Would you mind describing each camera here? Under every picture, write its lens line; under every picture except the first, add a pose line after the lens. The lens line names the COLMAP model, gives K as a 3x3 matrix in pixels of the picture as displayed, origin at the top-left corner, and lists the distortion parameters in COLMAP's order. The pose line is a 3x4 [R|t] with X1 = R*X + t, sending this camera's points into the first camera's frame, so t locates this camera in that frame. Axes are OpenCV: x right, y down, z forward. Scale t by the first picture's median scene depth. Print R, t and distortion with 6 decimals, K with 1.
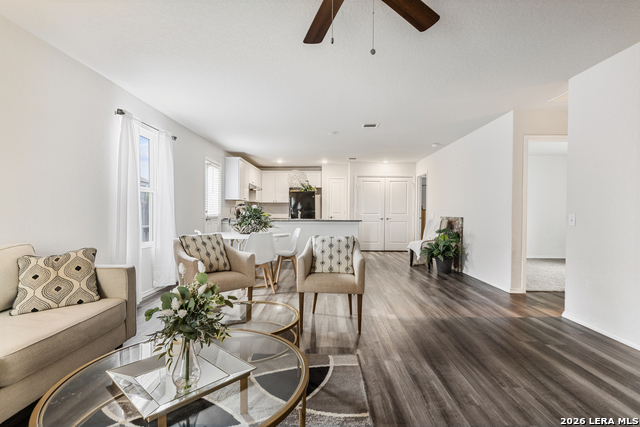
lens RADIAL K [[313.4, 0, 320.8], [0, 313.4, 215.3], [0, 0, 1]] dist [0.000191, -0.000105]
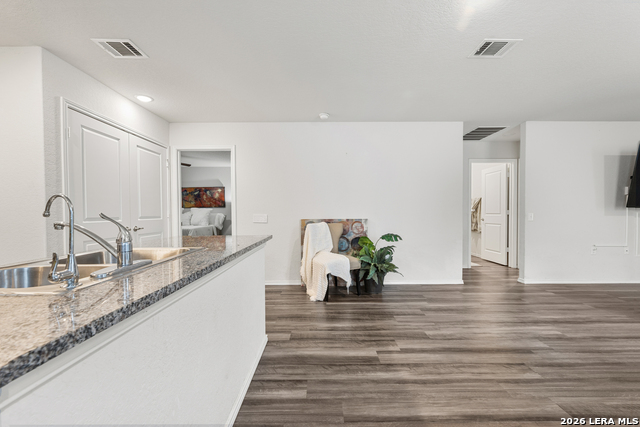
lens RADIAL K [[266.3, 0, 322.0], [0, 266.3, 214.8], [0, 0, 1]] dist [0.000090, -0.000151]
pose [[-0.017724, -0.015105, 0.999729, -0.434423], [0.015260, 0.999765, 0.015376, -0.029984], [-0.999726, 0.015528, -0.017489, 1.946554]]
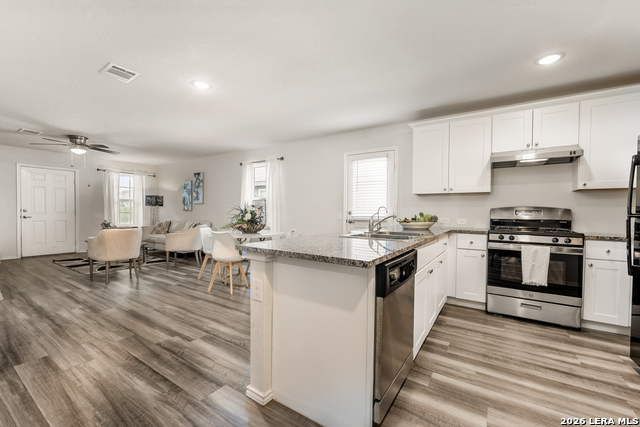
lens RADIAL K [[269.0, 0, 320.0], [0, 269.0, 216.2], [0, 0, 1]] dist [0.000035, -0.000396]
pose [[-0.541382, 0.005350, -0.840760, 0.587542], [-0.020503, 0.999598, 0.019562, -0.029824], [0.840527, 0.027829, -0.541055, 2.446783]]
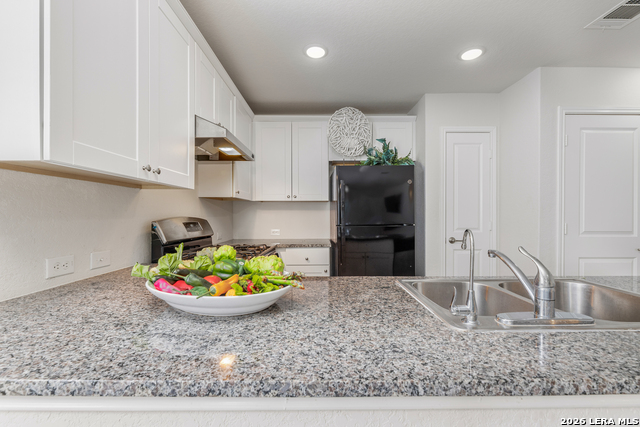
lens RADIAL K [[273.7, 0, 320.0], [0, 273.7, 213.5], [0, 0, 1]] dist [-0.002229, -0.000403]
pose [[0.999828, -0.005859, 0.017585, -0.338184], [0.006124, 0.999868, -0.015068, -0.058620], [-0.017494, 0.015173, 0.999732, 1.925300]]
